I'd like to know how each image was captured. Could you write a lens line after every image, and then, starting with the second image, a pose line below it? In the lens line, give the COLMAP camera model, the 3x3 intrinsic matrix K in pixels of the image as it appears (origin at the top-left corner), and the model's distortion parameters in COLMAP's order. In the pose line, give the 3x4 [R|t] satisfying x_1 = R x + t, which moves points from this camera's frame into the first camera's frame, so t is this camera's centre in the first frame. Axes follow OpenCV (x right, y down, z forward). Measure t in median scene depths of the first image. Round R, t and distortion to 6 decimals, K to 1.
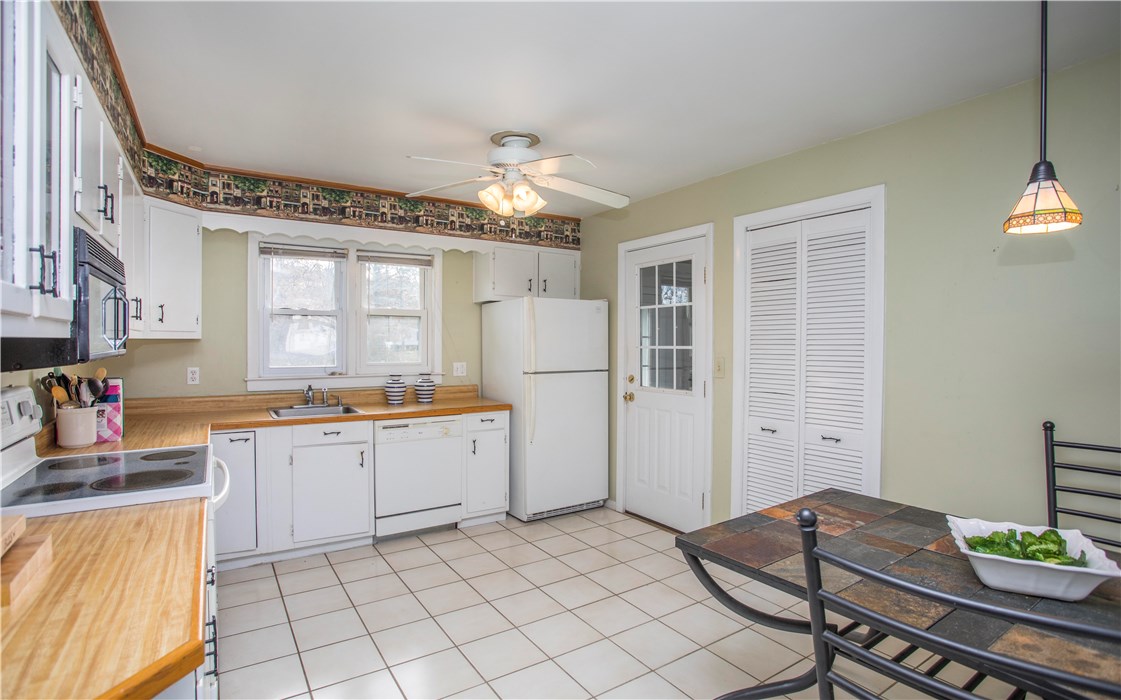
lens RADIAL K [[544.7, 0, 553.6], [0, 544.7, 348.1], [0, 0, 1]] dist [-0.082430, 0.052986]
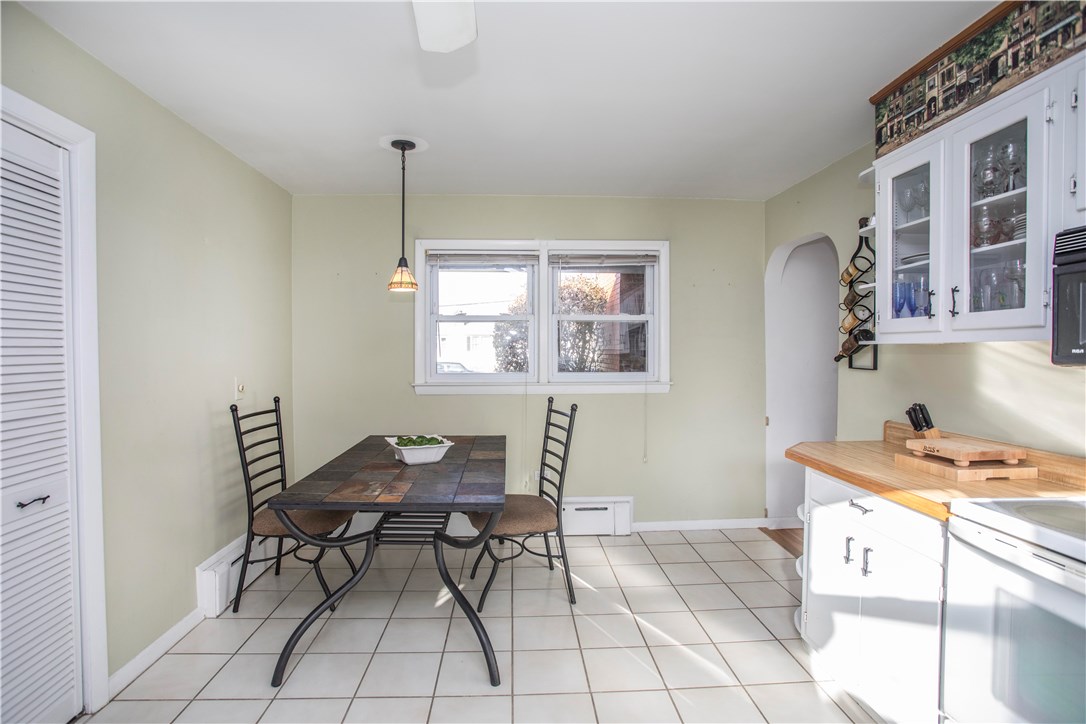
lens RADIAL K [[526.5, 0, 538.3], [0, 526.5, 362.1], [0, 0, 1]] dist [-0.069999, 0.028727]
pose [[-0.865185, -0.014335, 0.501248, -0.199785], [0.003646, 0.999385, 0.034874, -0.005890], [-0.501440, 0.032000, -0.864600, 0.905504]]
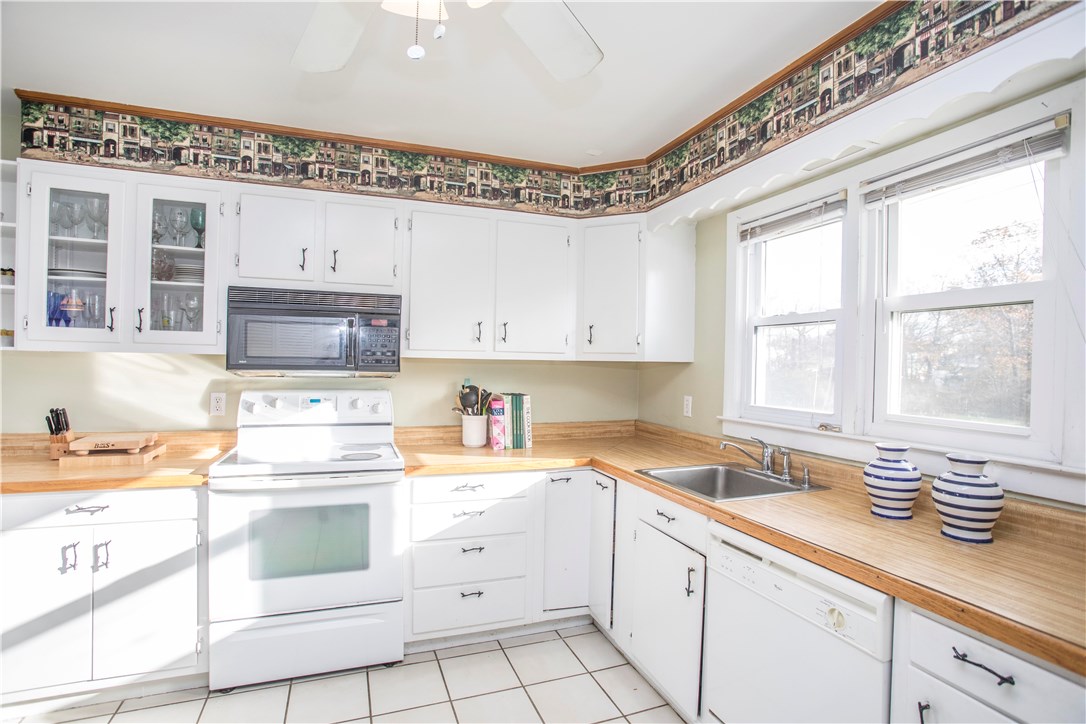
lens RADIAL K [[526.5, 0, 538.3], [0, 526.5, 362.1], [0, 0, 1]] dist [-0.069999, 0.028727]
pose [[-0.214748, -0.007069, -0.976644, 0.172639], [-0.030333, 0.999540, -0.000565, -0.009161], [0.976198, 0.029503, -0.214863, 0.876883]]
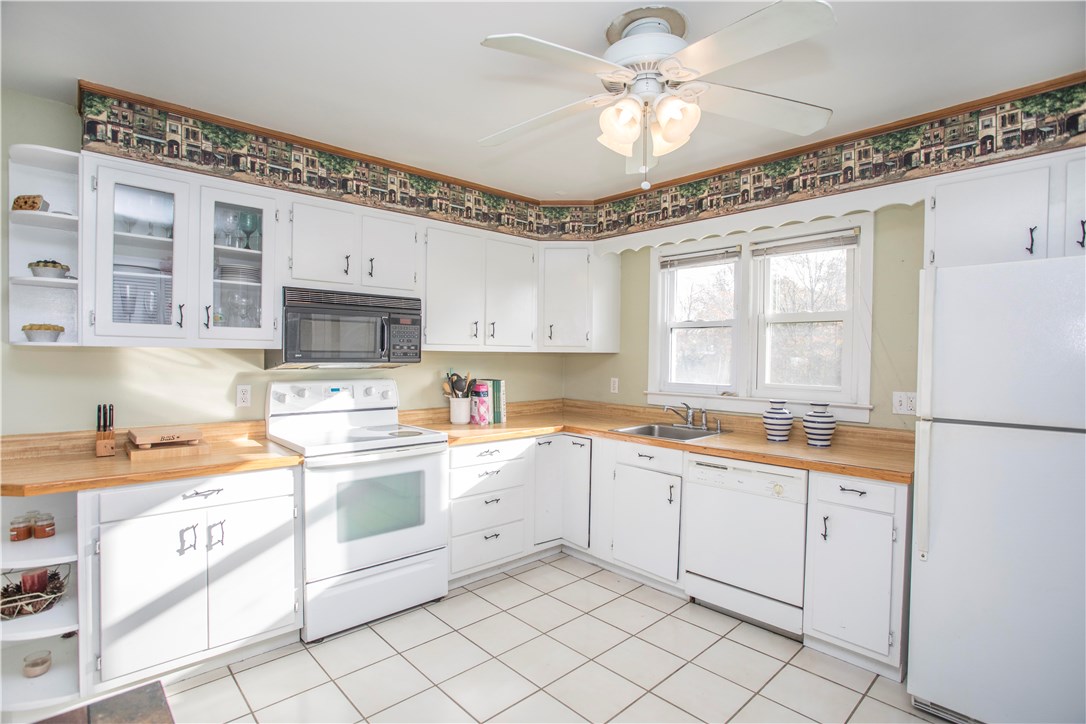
lens RADIAL K [[526.5, 0, 538.3], [0, 526.5, 362.1], [0, 0, 1]] dist [-0.069999, 0.028727]
pose [[0.175560, 0.012107, -0.984394, 0.378969], [-0.022423, 0.999714, 0.008296, -0.003248], [0.984213, 0.020617, 0.175782, 0.592059]]
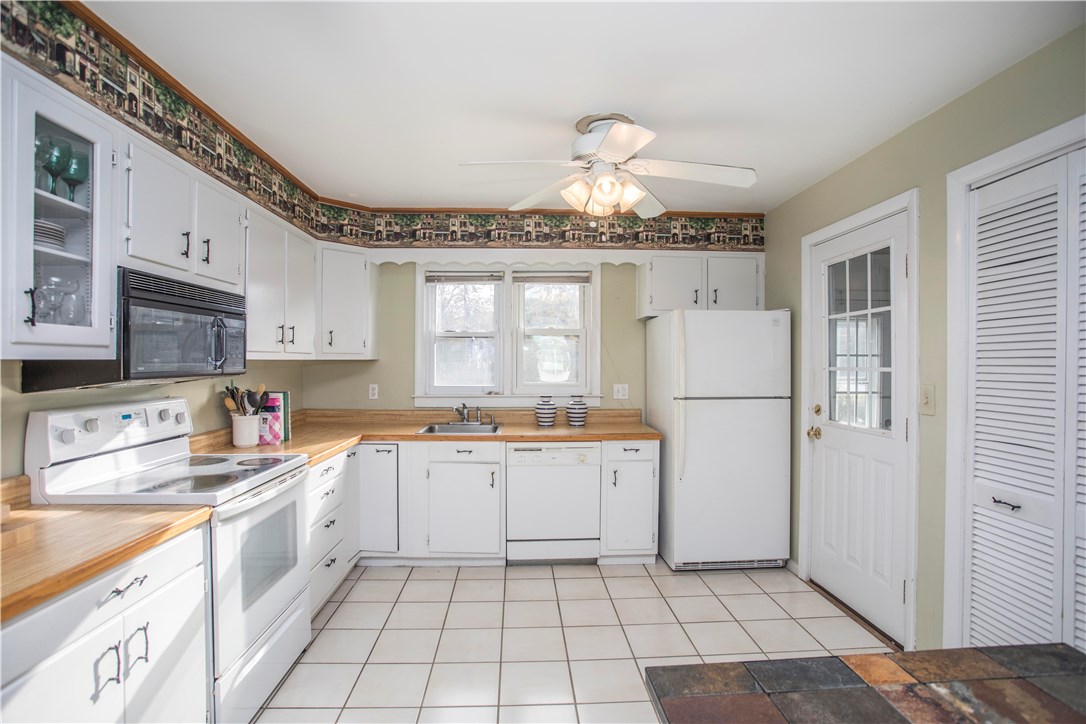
lens RADIAL K [[526.5, 0, 538.3], [0, 526.5, 362.1], [0, 0, 1]] dist [-0.069999, 0.028727]
pose [[0.861729, -0.001146, -0.507367, 0.193660], [-0.004674, 0.999937, -0.010198, -0.002072], [0.507347, 0.011160, 0.861670, 0.184400]]
